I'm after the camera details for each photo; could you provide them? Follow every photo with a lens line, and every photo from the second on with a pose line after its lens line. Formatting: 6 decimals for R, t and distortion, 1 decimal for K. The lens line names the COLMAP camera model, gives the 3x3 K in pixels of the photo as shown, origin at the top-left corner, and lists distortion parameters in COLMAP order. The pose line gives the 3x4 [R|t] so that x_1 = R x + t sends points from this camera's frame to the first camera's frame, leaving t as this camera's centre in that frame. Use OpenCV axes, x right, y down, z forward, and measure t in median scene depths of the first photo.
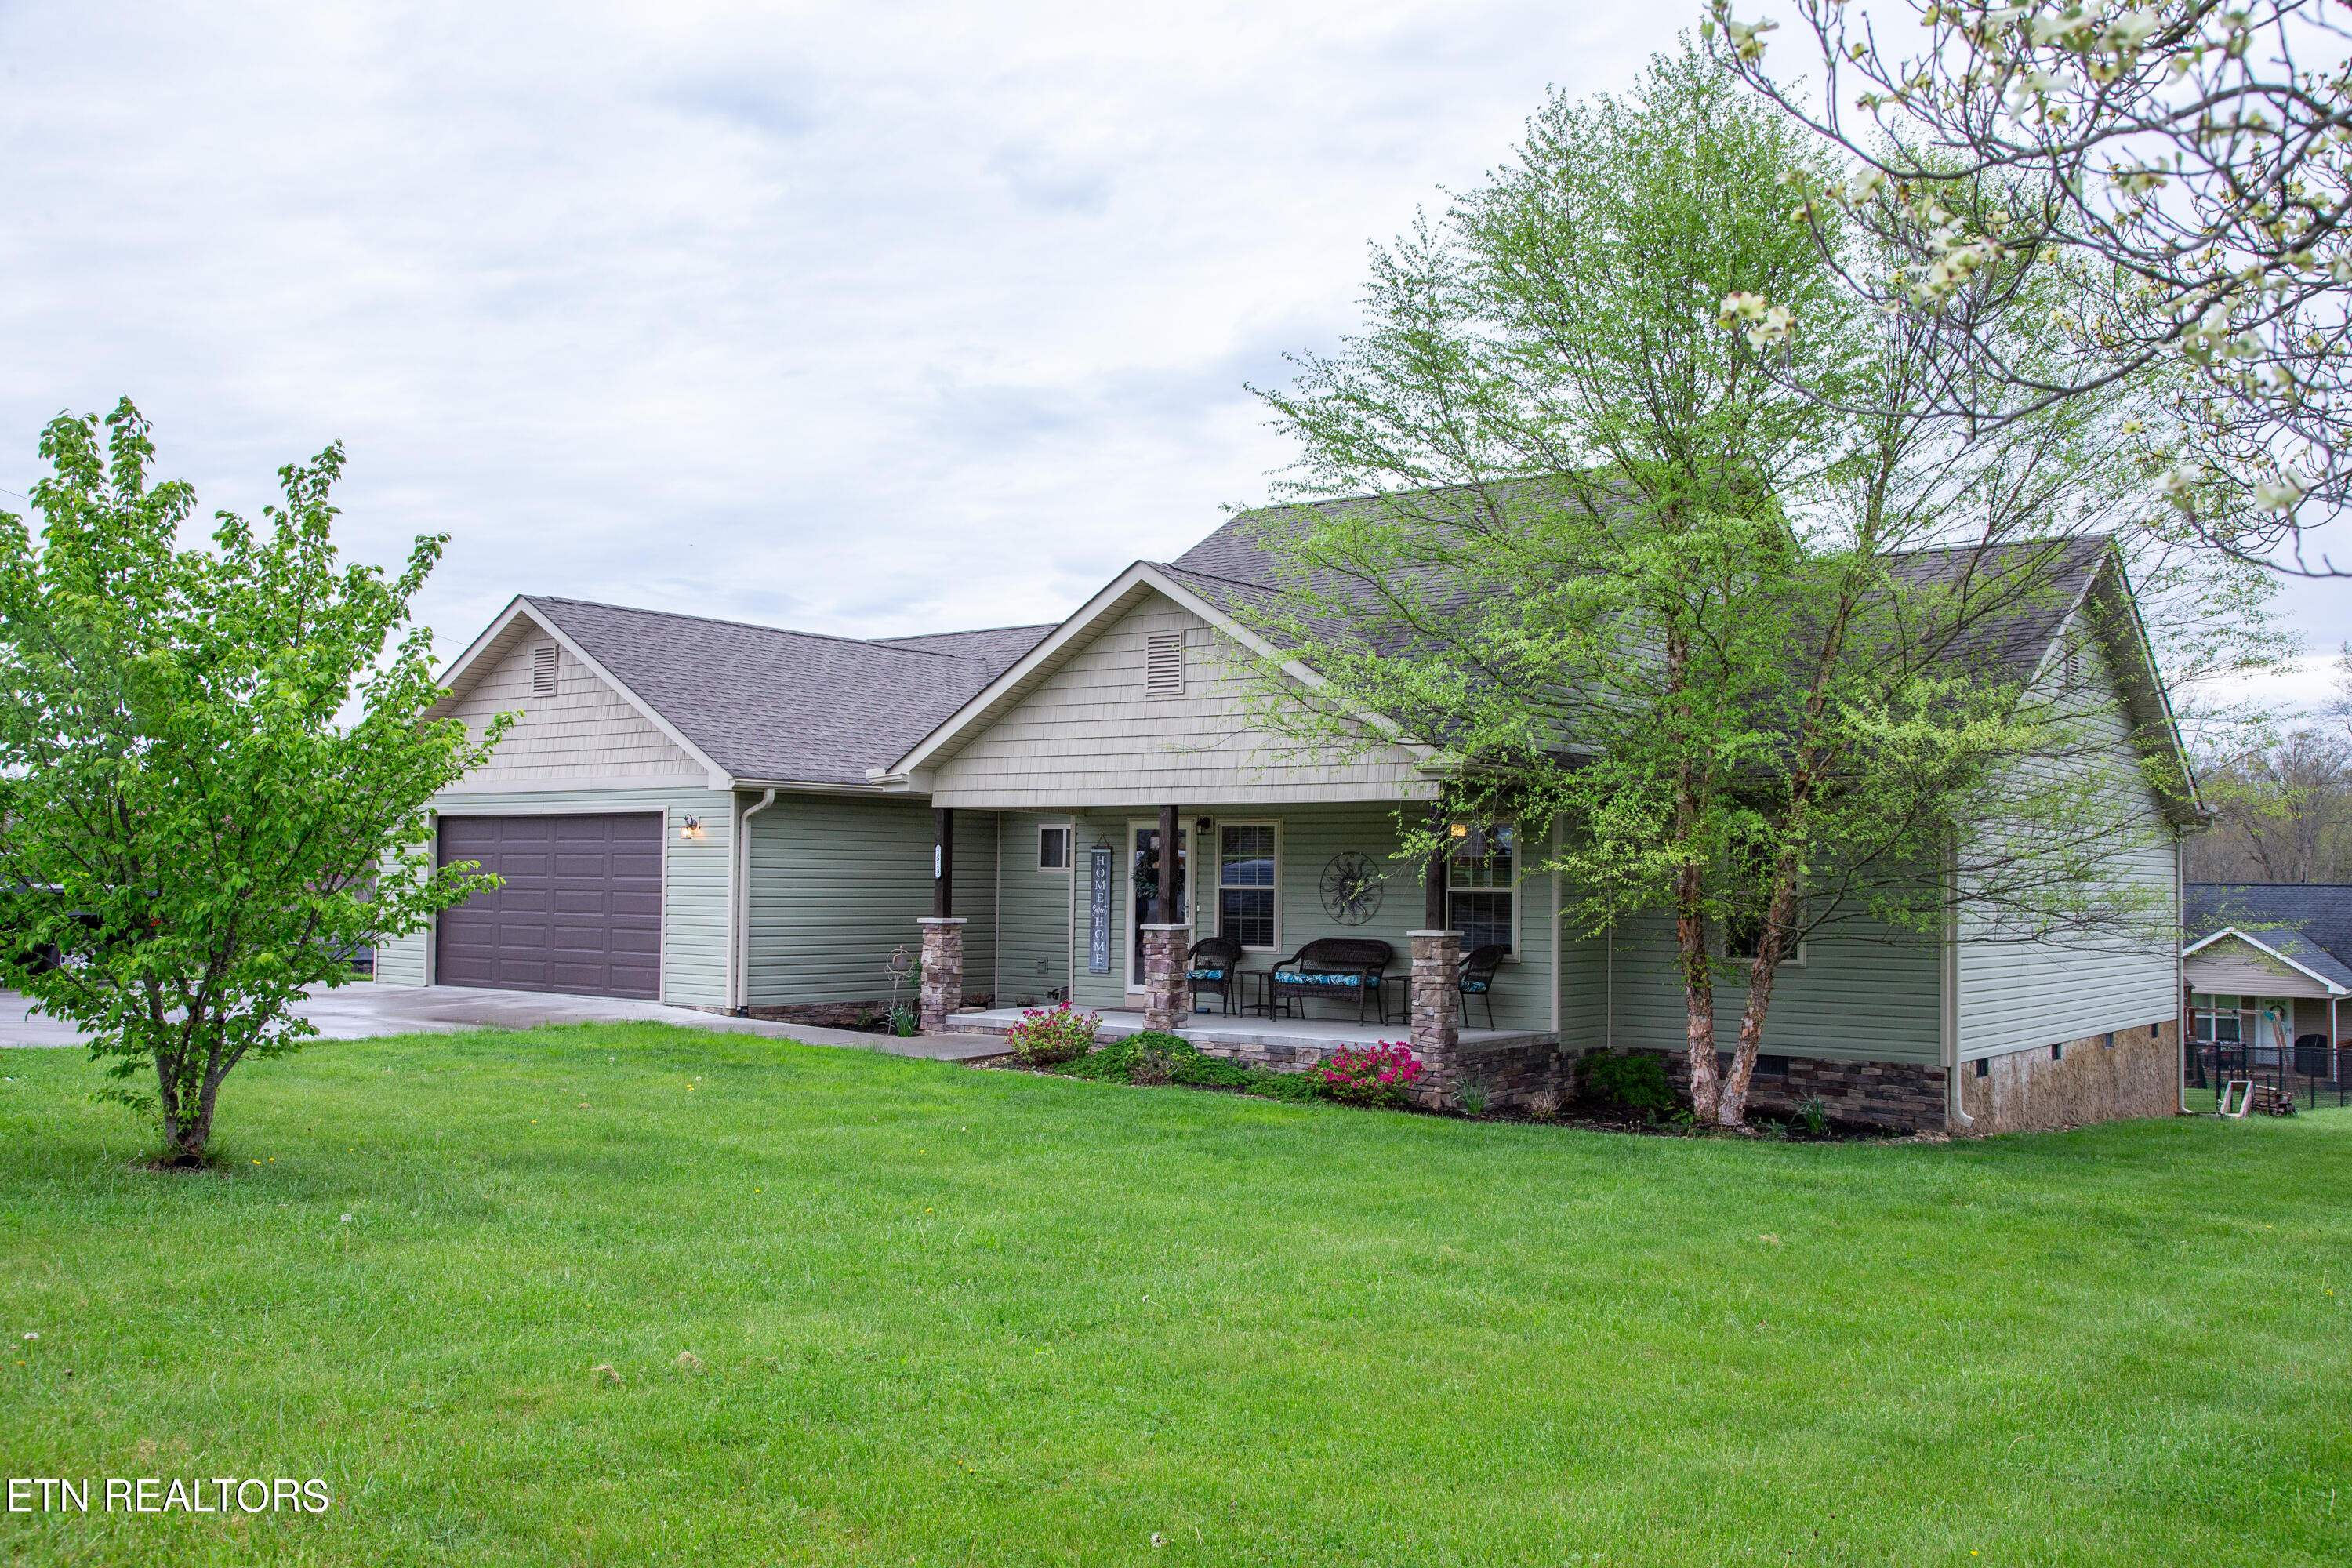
lens RADIAL K [[2039.4, 0, 1194.4], [0, 2039.4, 807.3], [0, 0, 1]] dist [-0.037186, -0.053180]
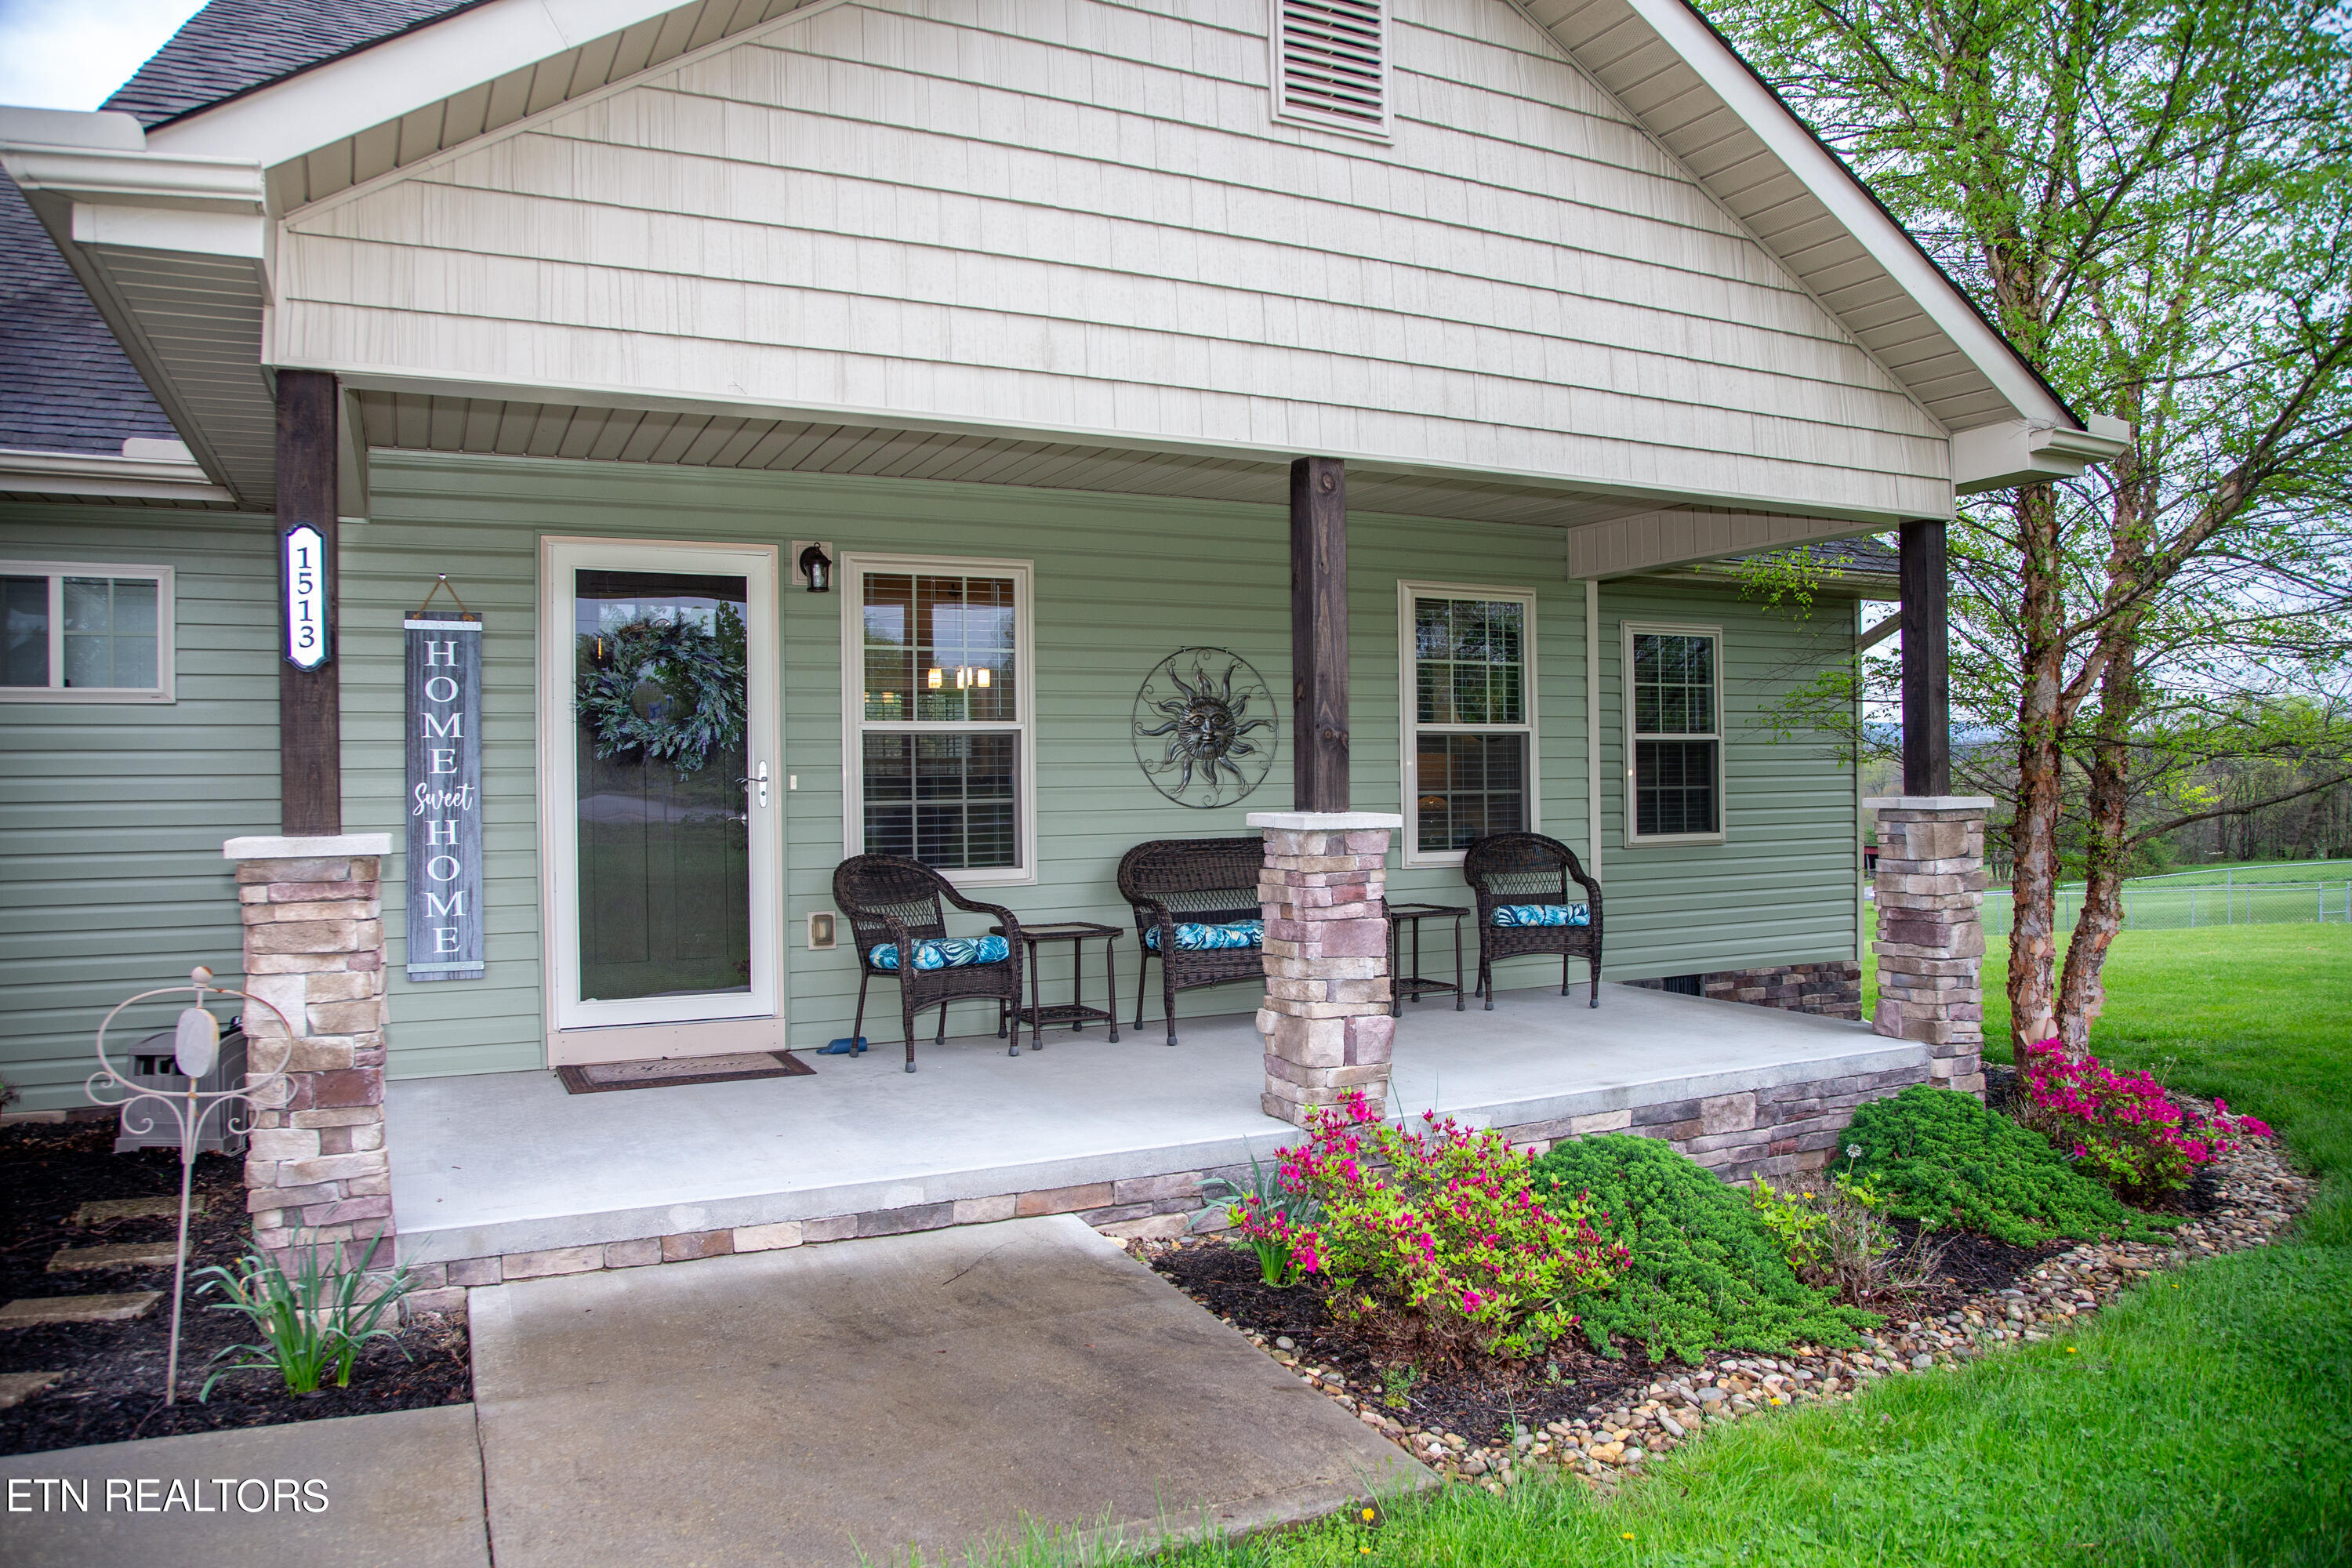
lens RADIAL K [[1613.0, 0, 1190.1], [0, 1613.0, 802.6], [0, 0, 1]] dist [-0.117931, 0.064122]
pose [[0.453750, -0.027876, 0.890693, -0.266946], [-0.015788, 0.999102, 0.039312, 0.046266], [-0.890989, -0.031900, 0.452903, 0.915213]]
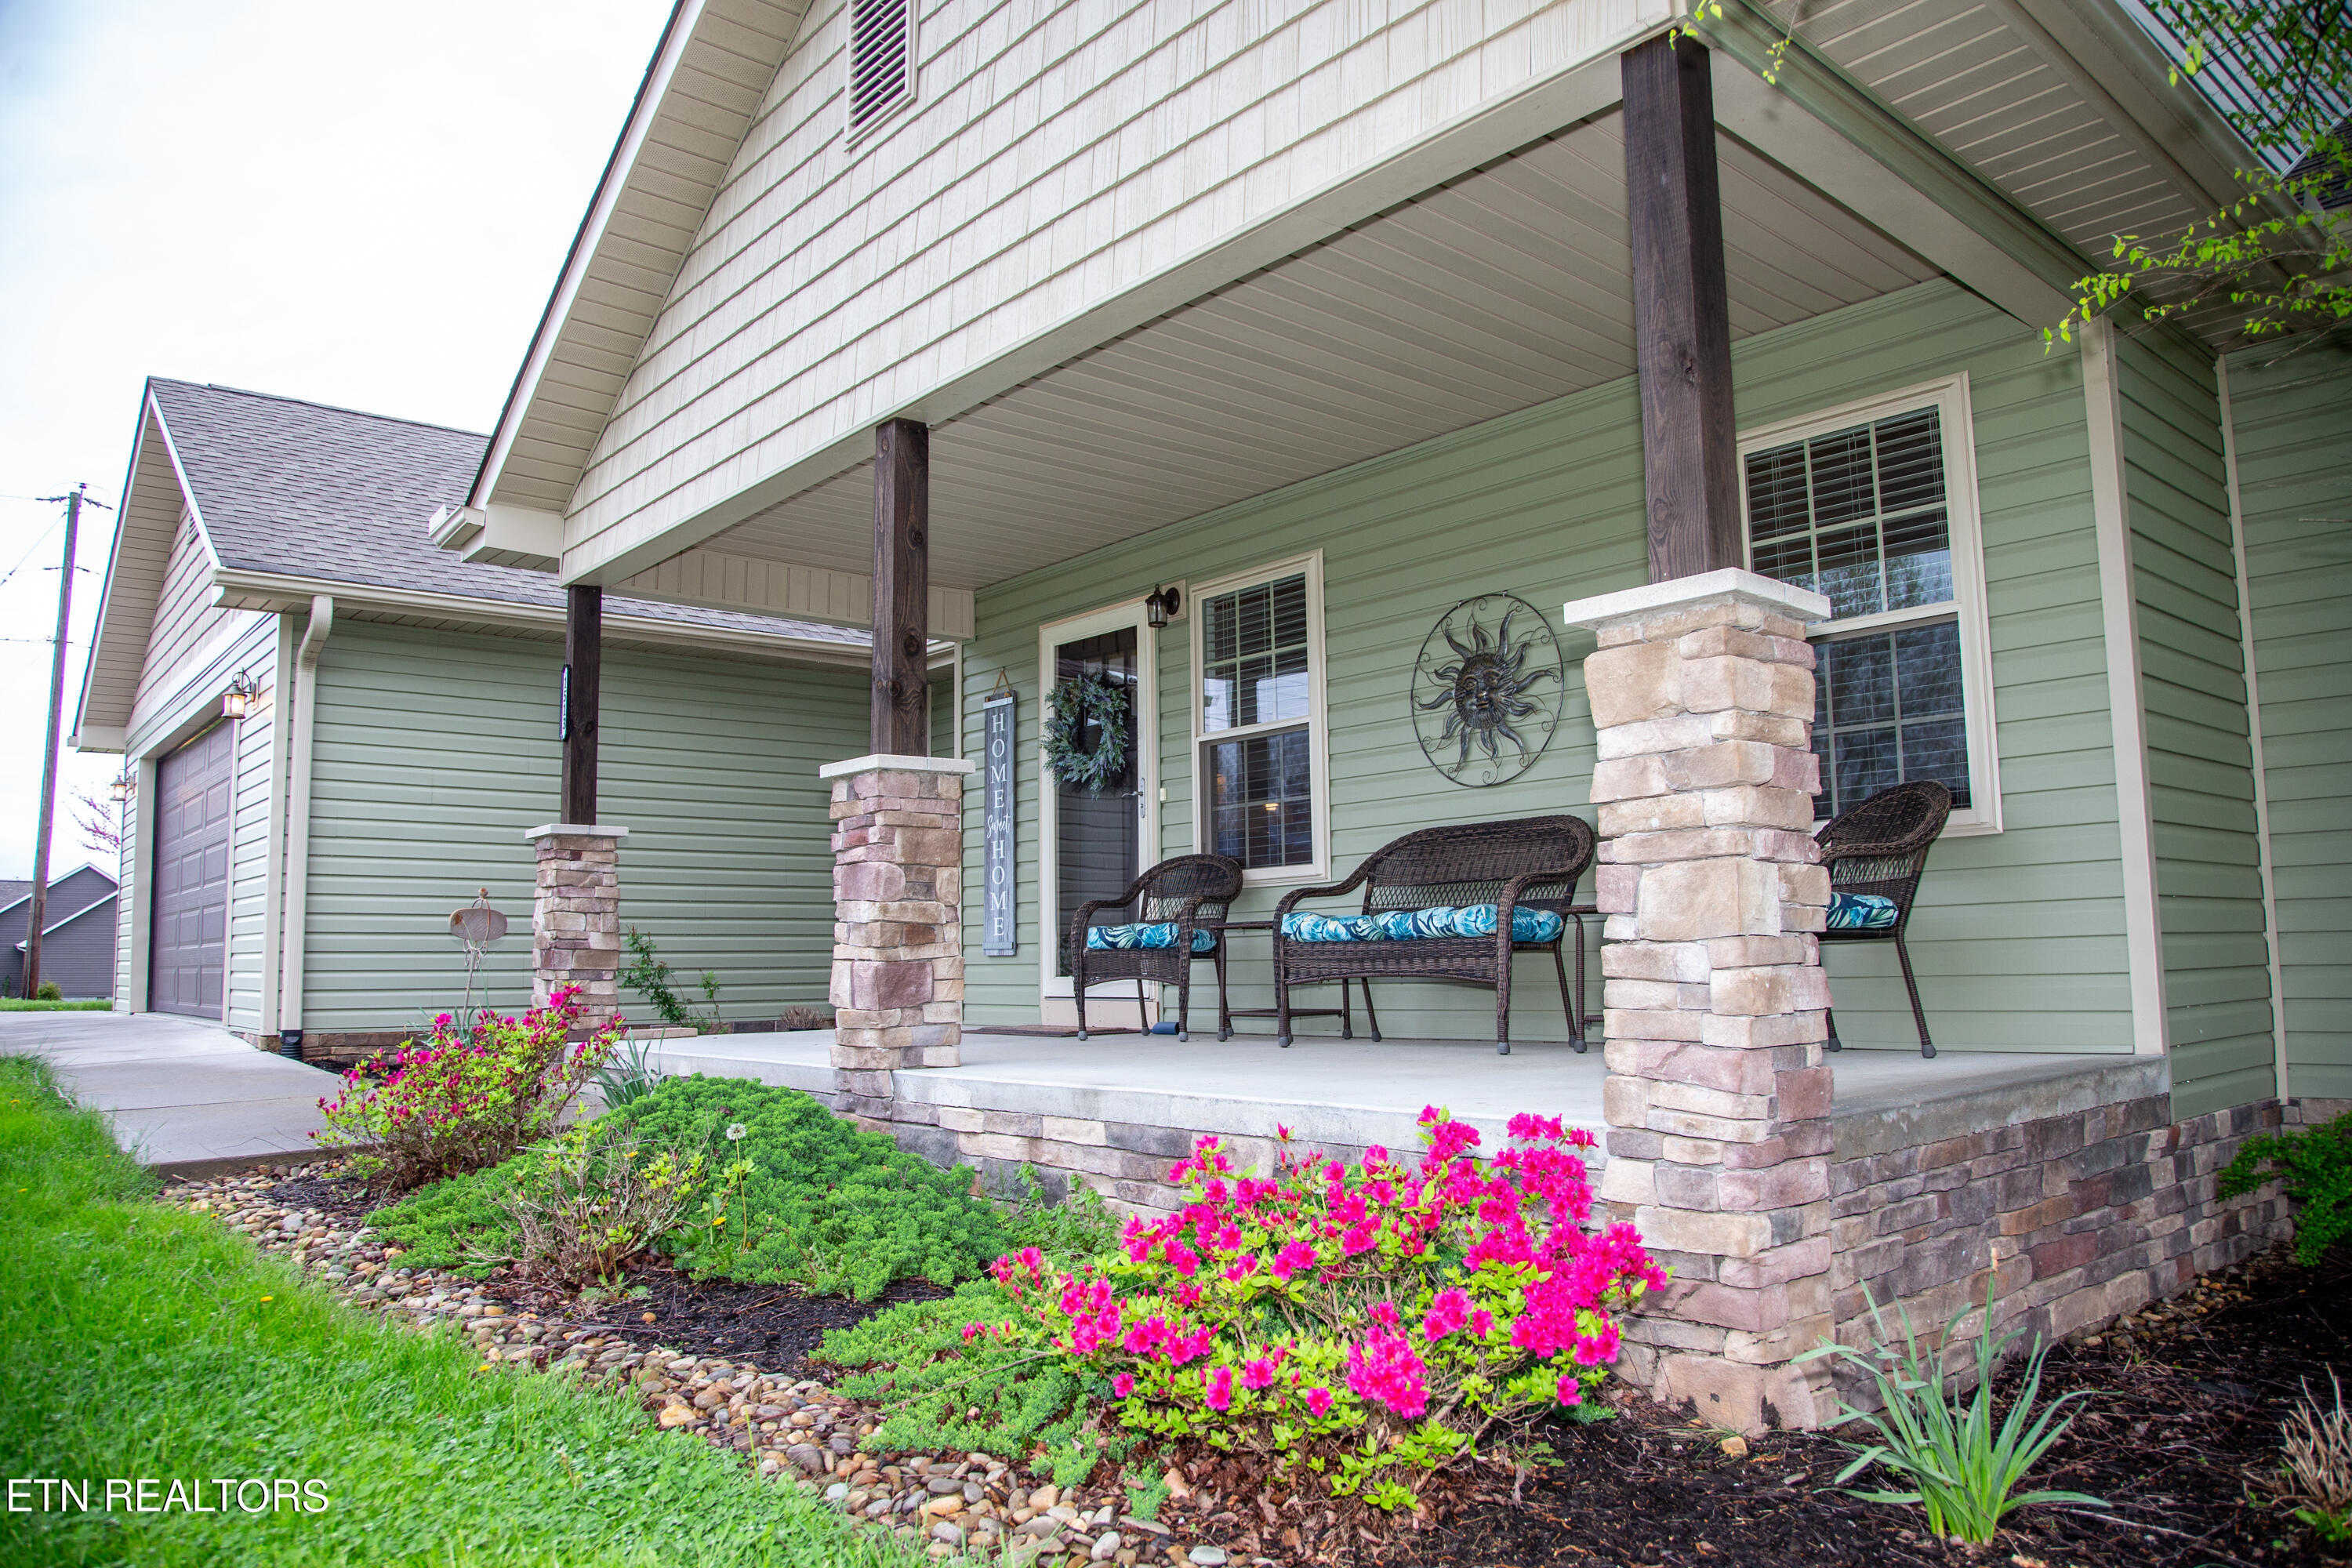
lens RADIAL K [[1613.0, 0, 1184.4], [0, 1613.0, 789.6], [0, 0, 1]] dist [-0.117931, 0.064122]
pose [[0.976236, -0.049559, -0.210966, 0.091897], [0.034852, 0.996732, -0.072874, 0.084851], [0.213888, 0.063789, 0.974773, 0.761333]]
